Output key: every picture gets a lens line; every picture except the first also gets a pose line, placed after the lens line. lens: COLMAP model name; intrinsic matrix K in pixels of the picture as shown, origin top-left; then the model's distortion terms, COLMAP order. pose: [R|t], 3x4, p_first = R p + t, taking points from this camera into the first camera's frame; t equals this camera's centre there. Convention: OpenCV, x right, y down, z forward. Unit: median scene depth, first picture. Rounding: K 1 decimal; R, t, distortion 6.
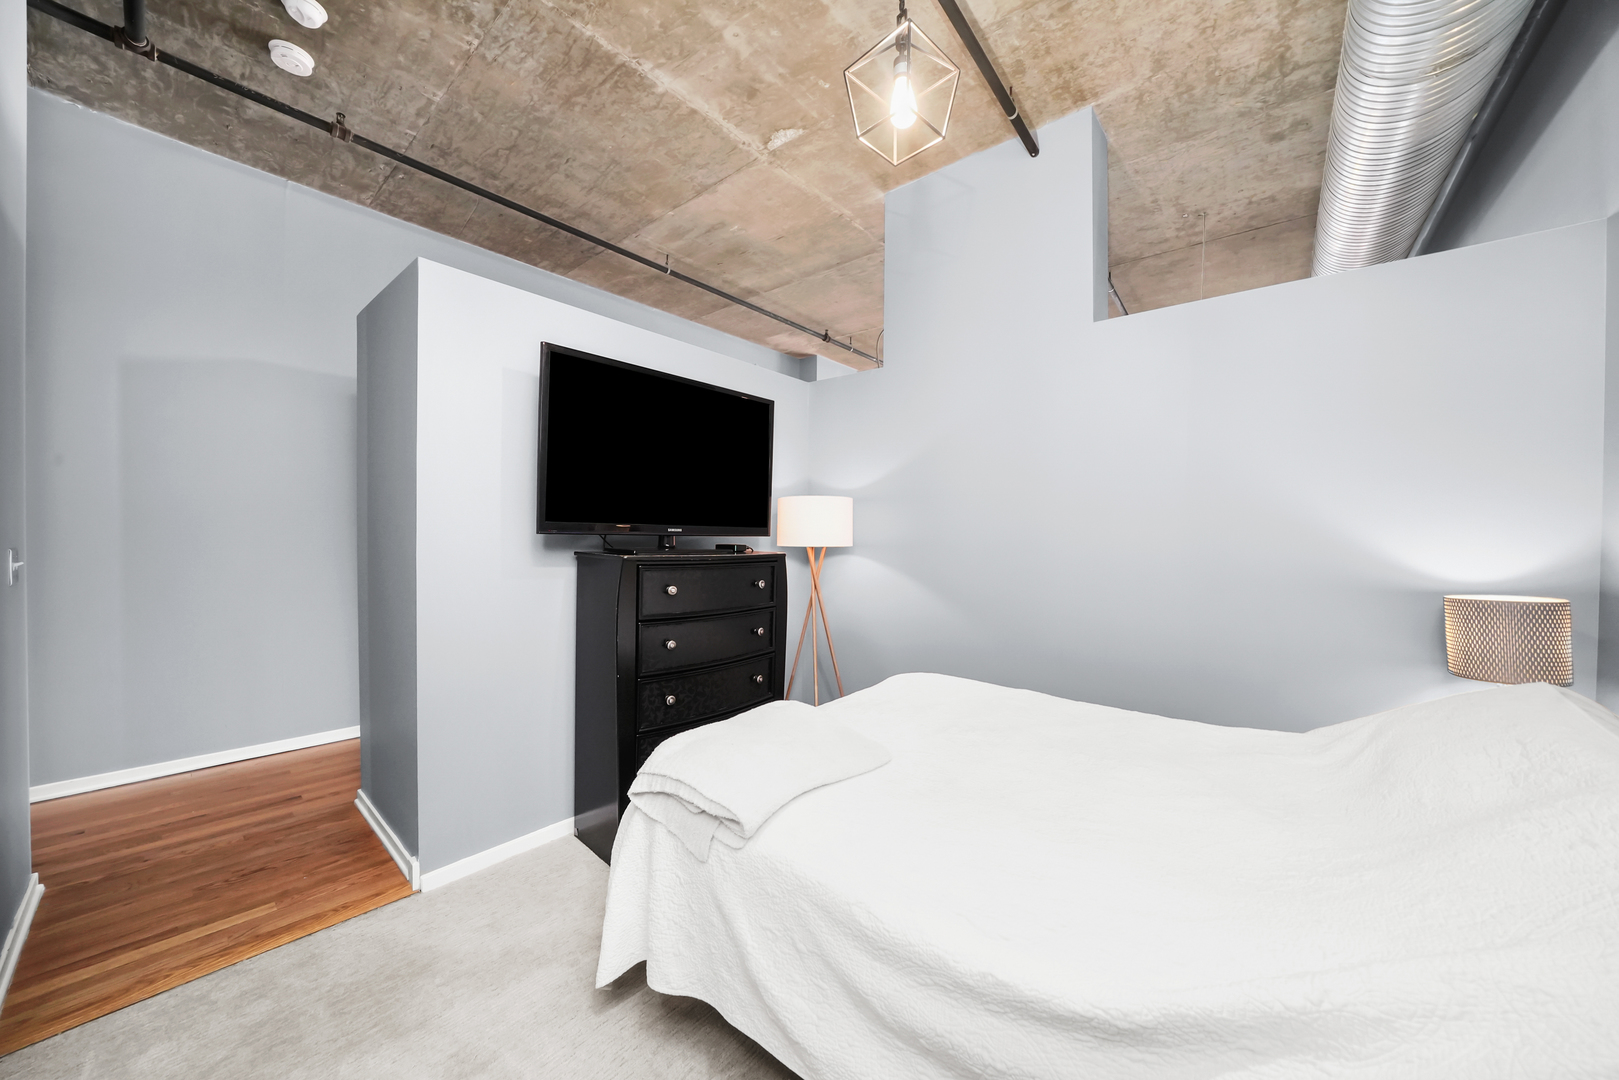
lens RADIAL K [[567.4, 0, 804.0], [0, 567.4, 539.0], [0, 0, 1]] dist [-0.027337, 0.003714]
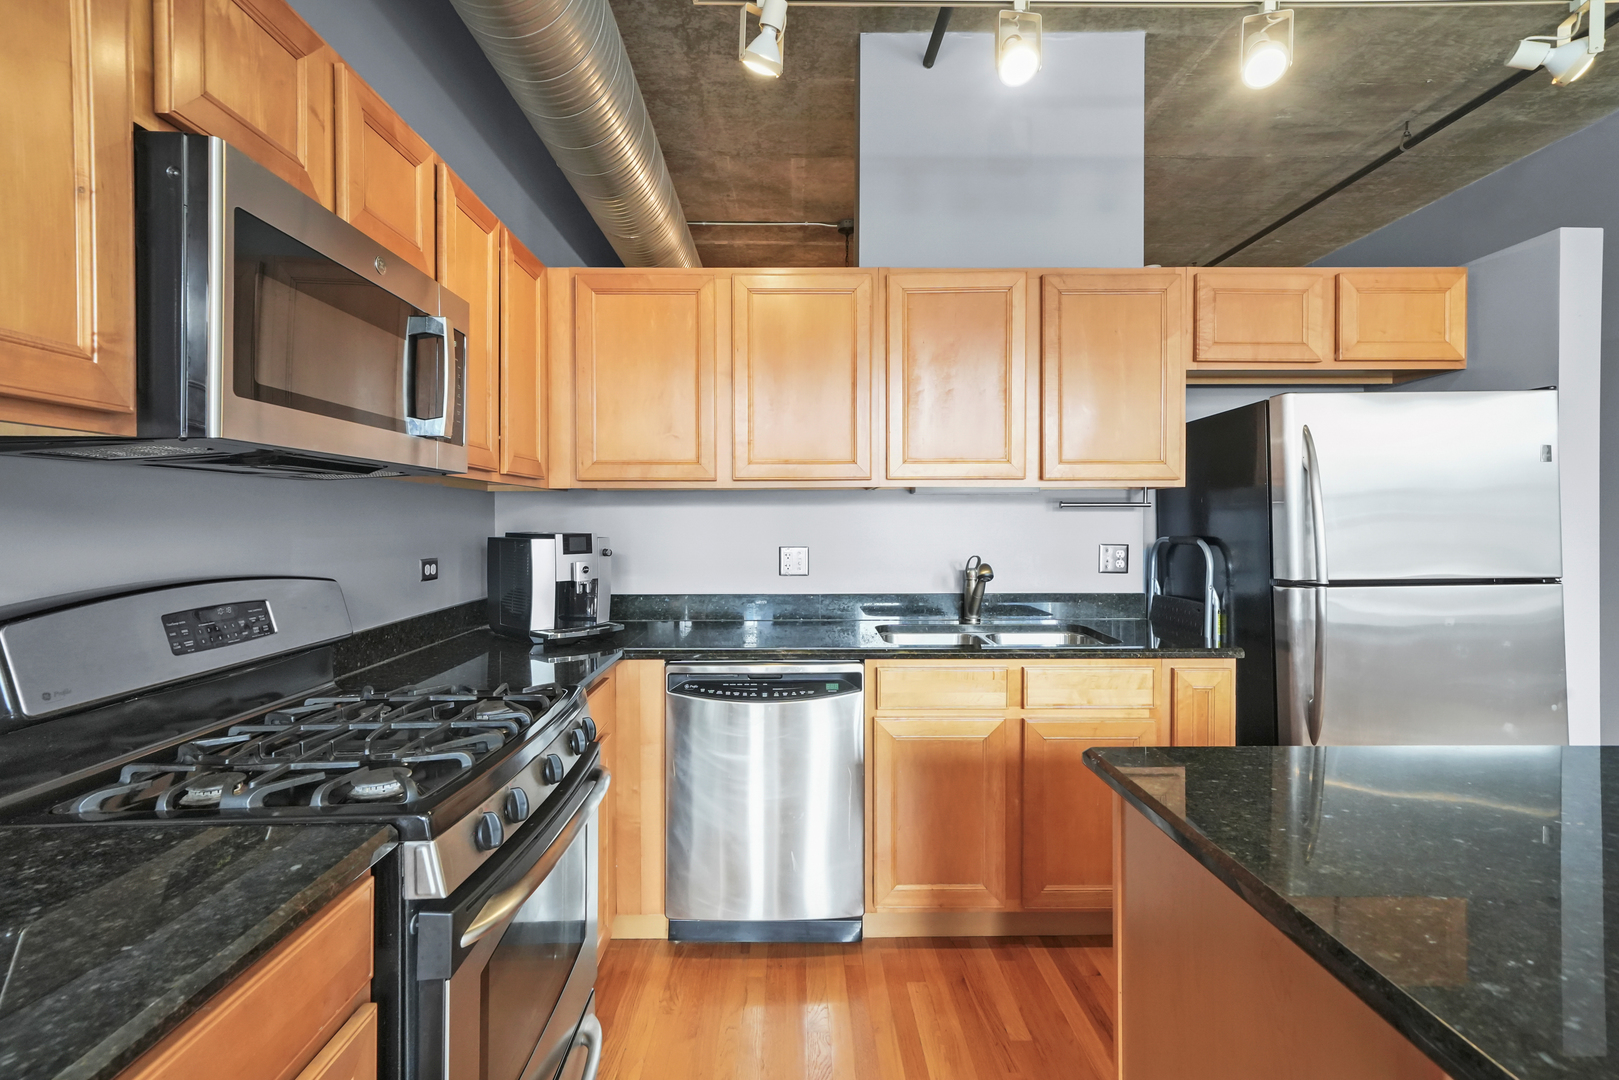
lens RADIAL K [[742.8, 0, 801.8], [0, 742.8, 522.1], [0, 0, 1]] dist [0.006534, 0.000332]
pose [[-0.750723, 0.005938, -0.660591, 0.824336], [0.009014, 0.999959, -0.001256, -0.028043], [0.660556, -0.006897, -0.750745, 1.093062]]
